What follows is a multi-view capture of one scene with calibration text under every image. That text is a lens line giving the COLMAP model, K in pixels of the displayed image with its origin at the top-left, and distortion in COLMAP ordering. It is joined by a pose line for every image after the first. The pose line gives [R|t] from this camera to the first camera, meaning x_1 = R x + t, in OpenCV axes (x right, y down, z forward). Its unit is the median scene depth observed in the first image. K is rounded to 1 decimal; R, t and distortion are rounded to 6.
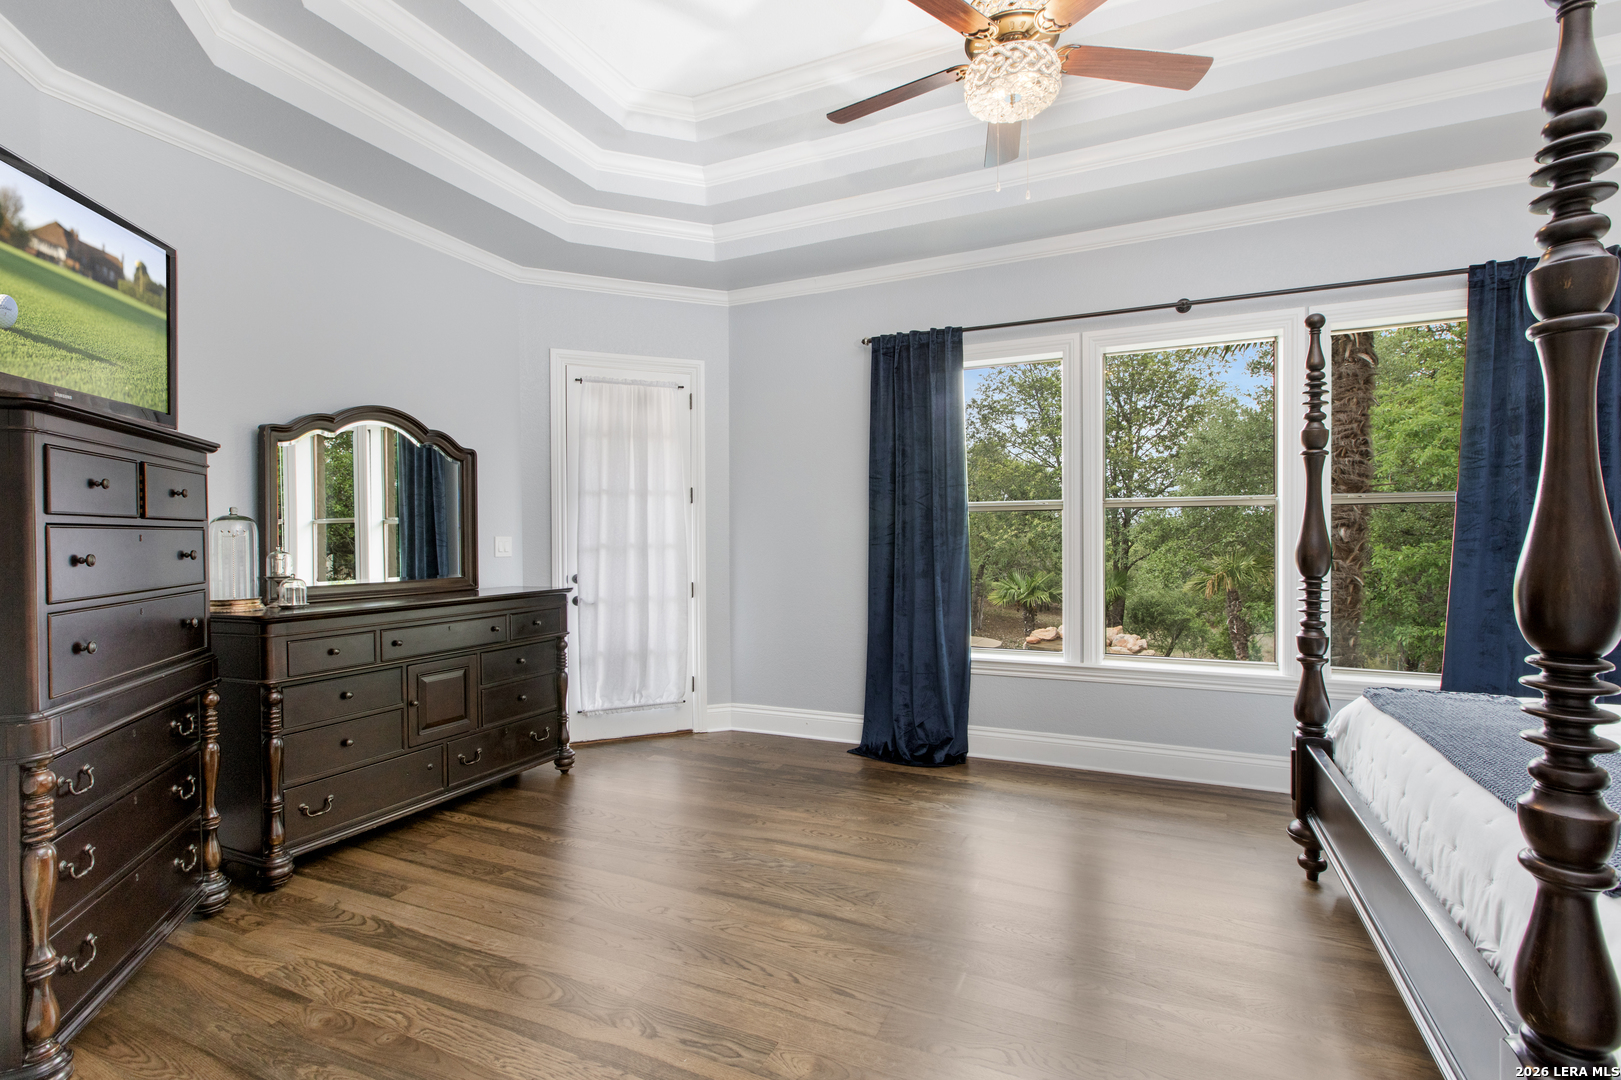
lens RADIAL K [[740.8, 0, 815.1], [0, 740.8, 547.1], [0, 0, 1]] dist [0.002909, 0.000272]
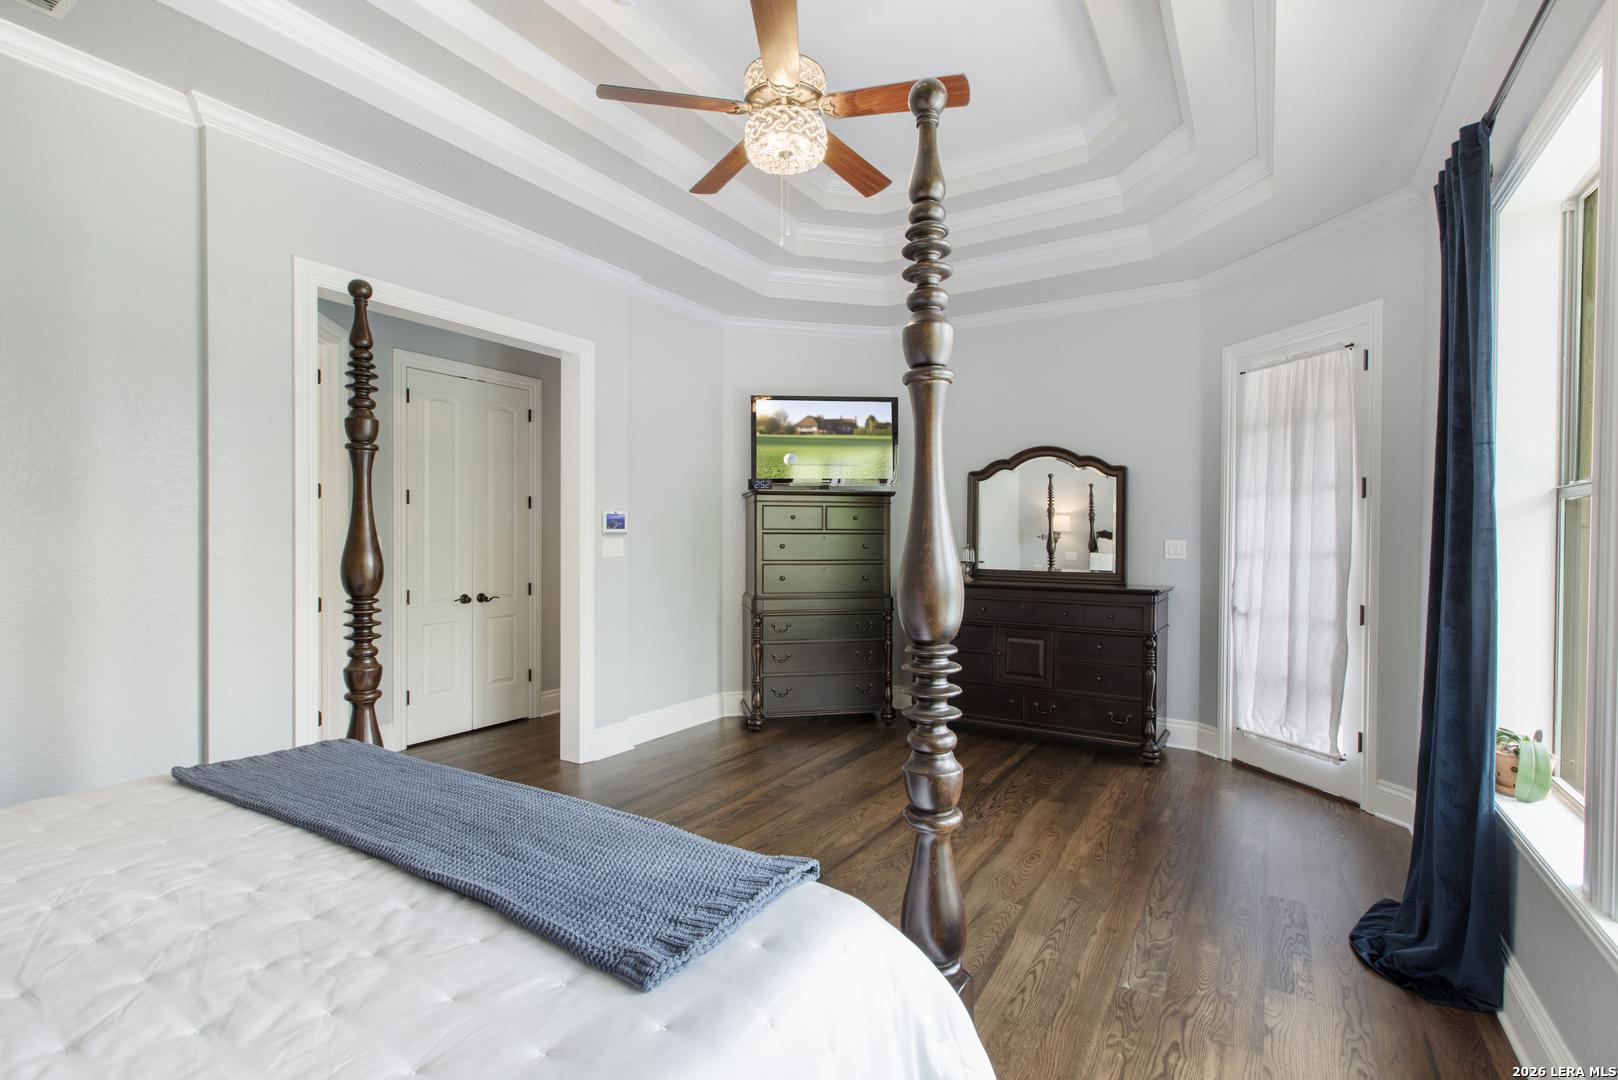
lens RADIAL K [[739.4, 0, 812.3], [0, 739.4, 538.1], [0, 0, 1]] dist [0.002909, 0.000272]
pose [[-0.132841, 0.004576, -0.991127, 0.932731], [-0.020507, 0.999763, 0.007365, -0.018788], [0.990925, 0.021303, -0.132715, 0.808296]]
